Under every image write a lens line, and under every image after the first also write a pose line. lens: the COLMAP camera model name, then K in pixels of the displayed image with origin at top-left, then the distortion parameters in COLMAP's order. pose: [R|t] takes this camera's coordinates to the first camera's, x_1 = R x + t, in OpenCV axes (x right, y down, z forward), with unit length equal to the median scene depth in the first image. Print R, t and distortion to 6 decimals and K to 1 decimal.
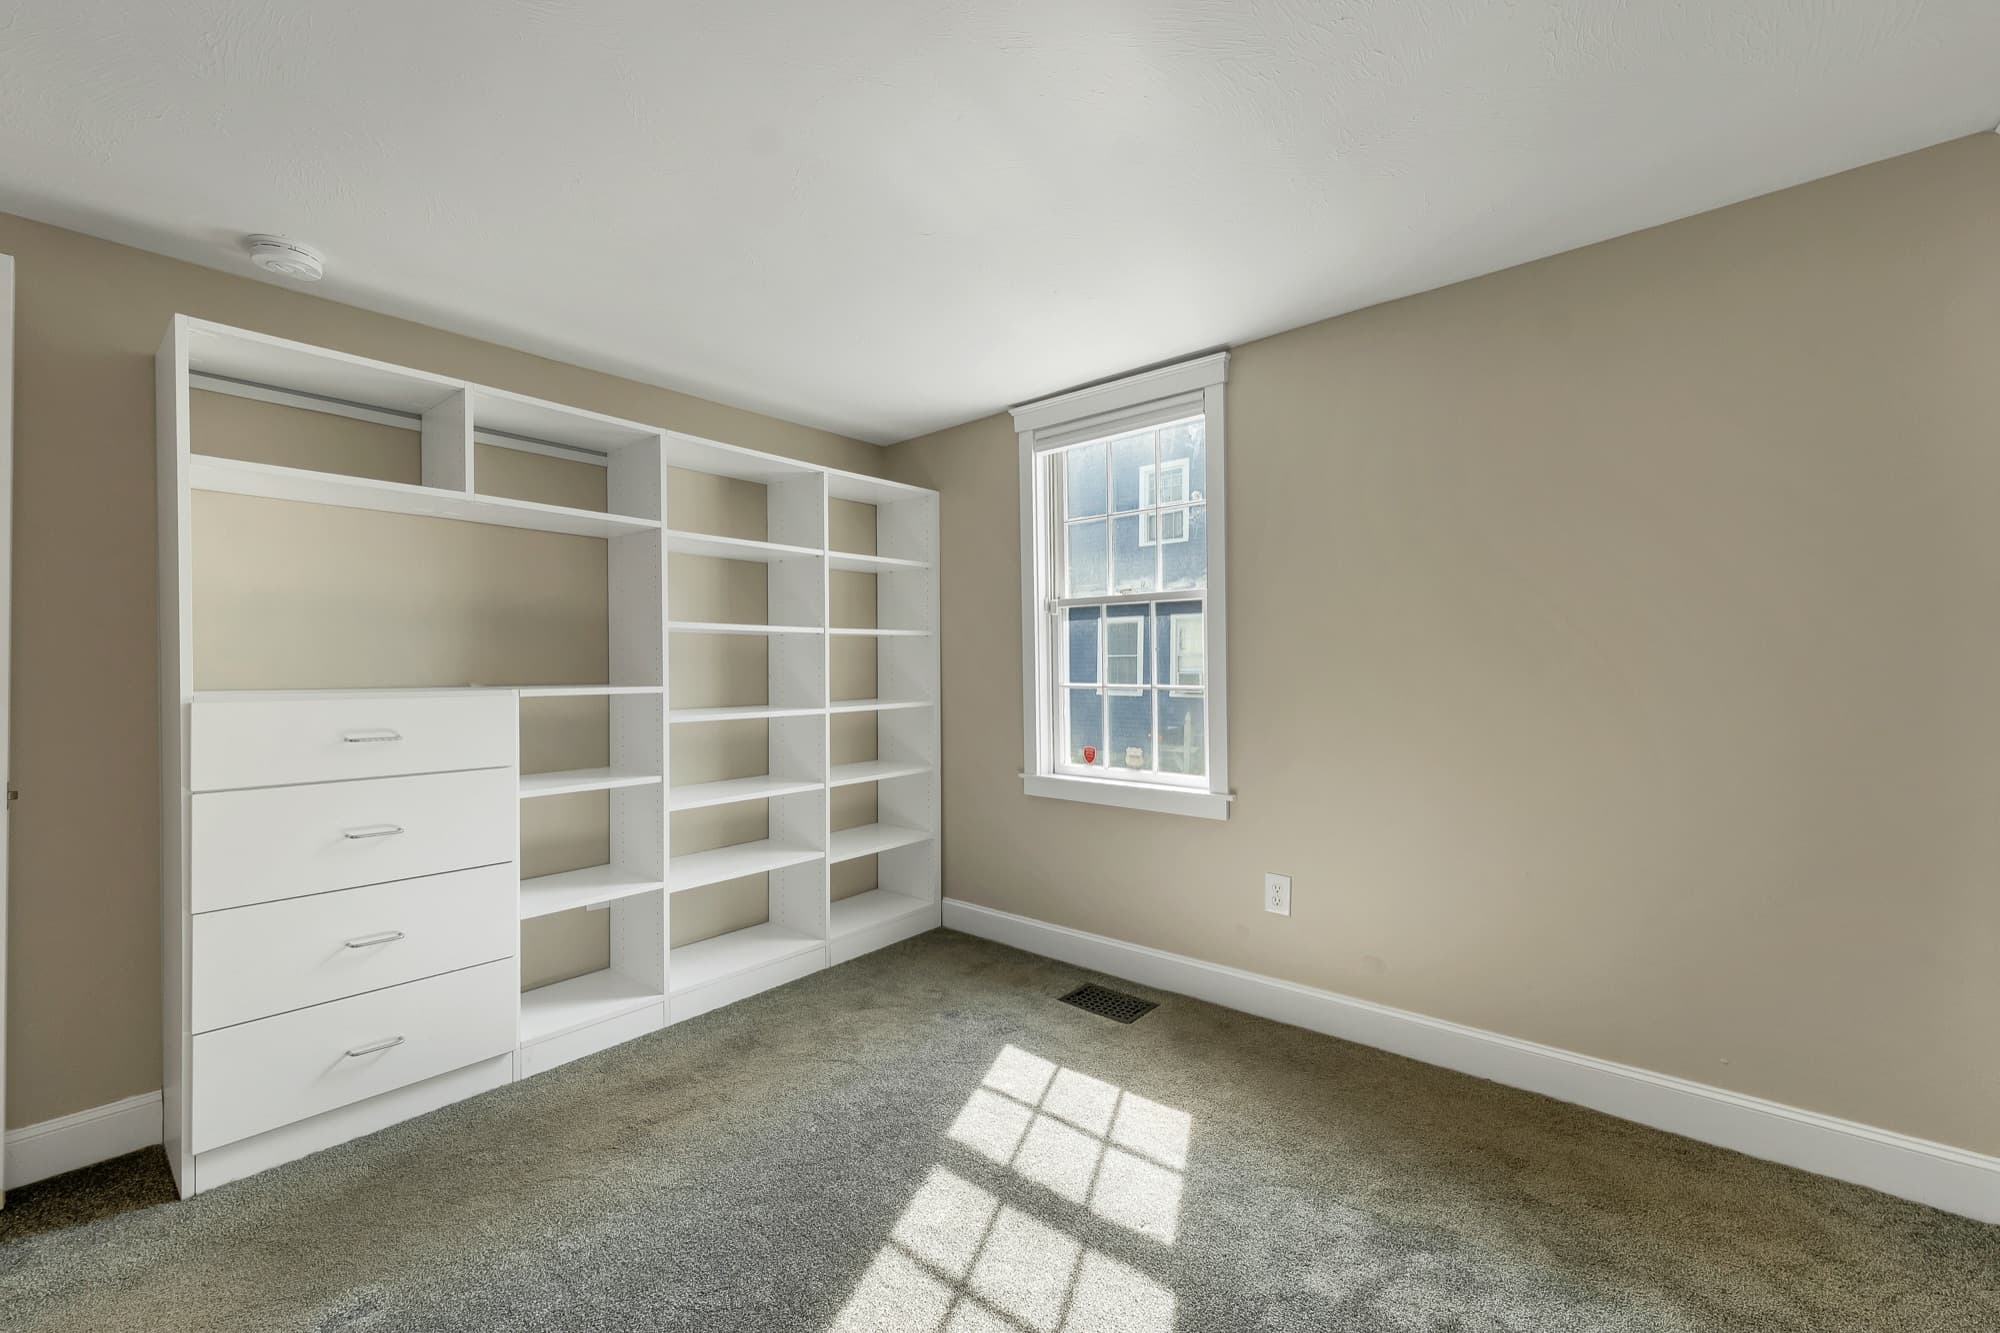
lens RADIAL K [[805.1, 0, 999.6], [0, 805.1, 677.4], [0, 0, 1]] dist [0.001364, 0.000428]
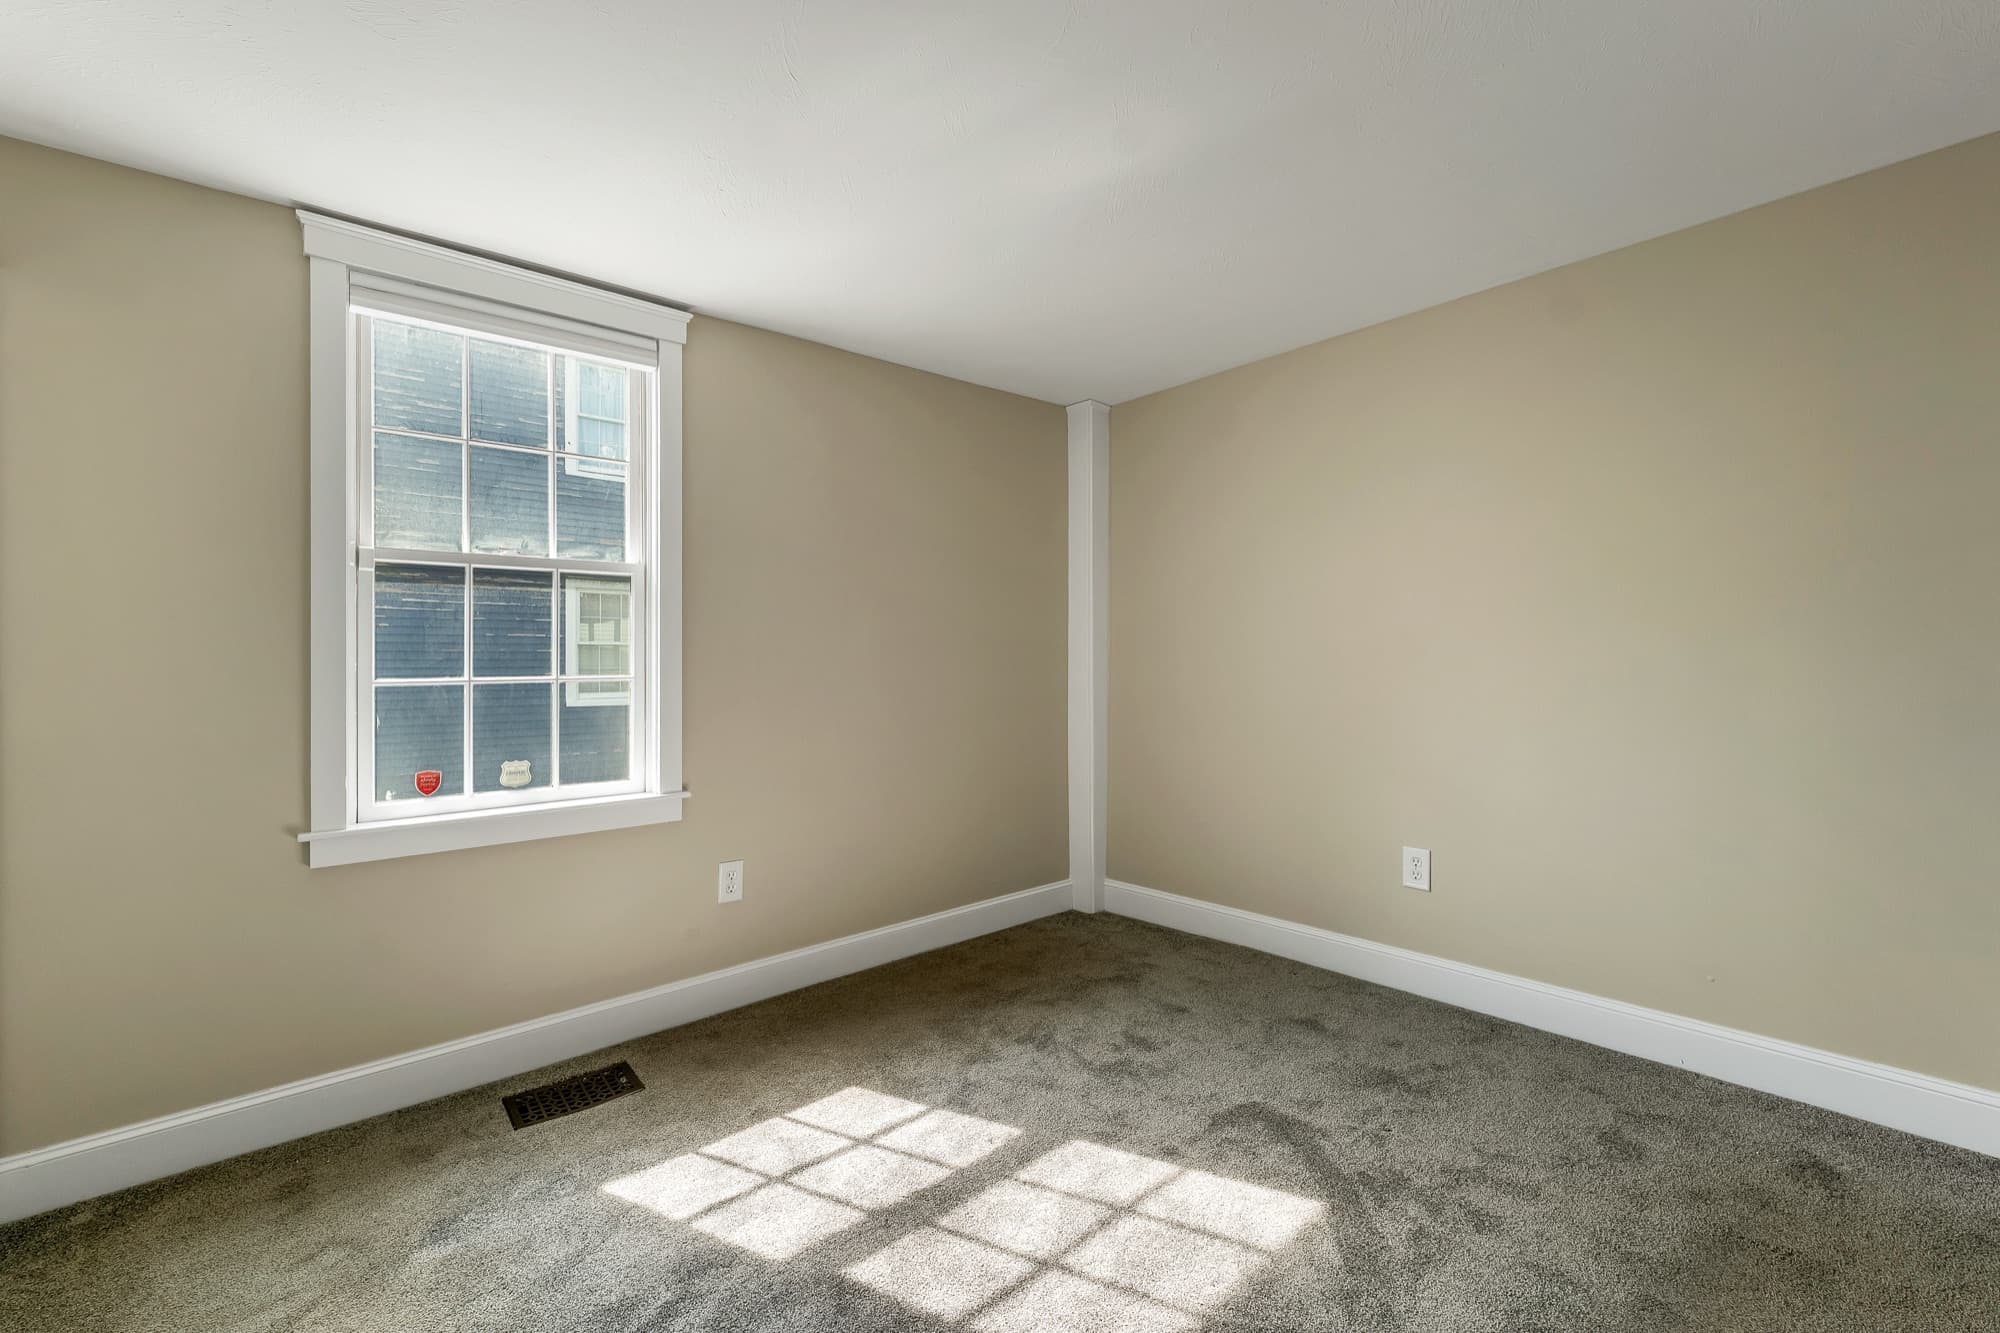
lens RADIAL K [[826.7, 0, 1000.0], [0, 826.7, 666.5], [0, 0, 1]] dist [-0.000333, -0.000265]
pose [[0.155472, -0.004714, 0.987829, -0.564708], [0.022227, 0.999752, 0.001272, 0.009126], [-0.987590, 0.021759, 0.155538, 0.469161]]
